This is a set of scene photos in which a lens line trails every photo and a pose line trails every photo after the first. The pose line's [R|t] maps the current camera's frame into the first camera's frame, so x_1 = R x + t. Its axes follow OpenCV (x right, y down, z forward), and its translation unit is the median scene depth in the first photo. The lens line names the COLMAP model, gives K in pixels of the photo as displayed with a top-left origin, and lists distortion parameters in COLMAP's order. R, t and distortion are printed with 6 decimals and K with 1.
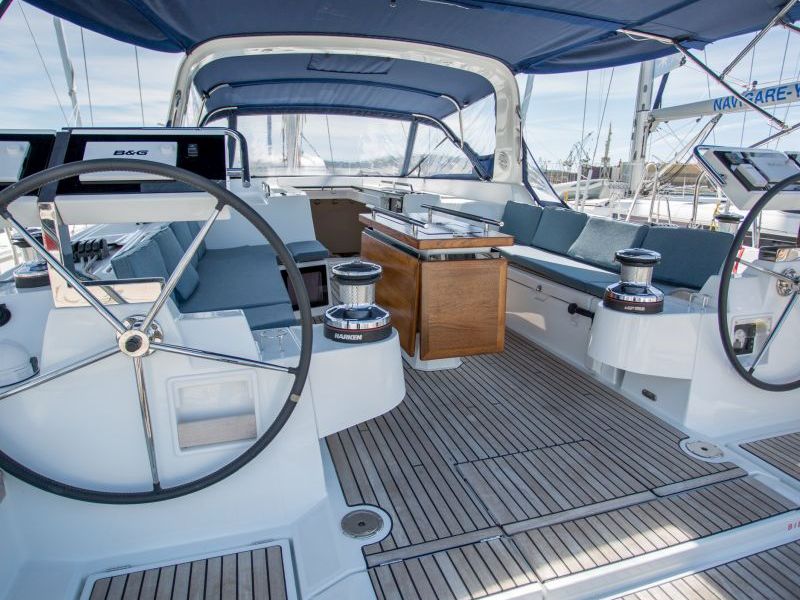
lens RADIAL K [[496.1, 0, 398.2], [0, 496.1, 300.9], [0, 0, 1]] dist [-0.091601, 0.059794]
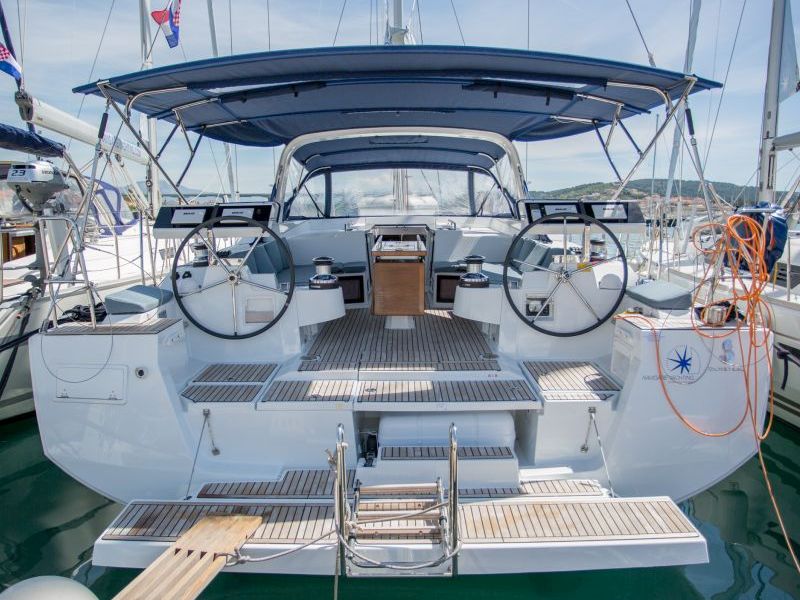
lens RADIAL K [[618.5, 0, 399.6], [0, 618.5, 301.2], [0, 0, 1]] dist [-0.026108, 0.000701]
pose [[0.955183, 0.028810, -0.294612, 0.606411], [-0.059249, 0.993720, -0.094922, 0.208430], [0.290027, 0.108123, 0.950891, -0.889841]]
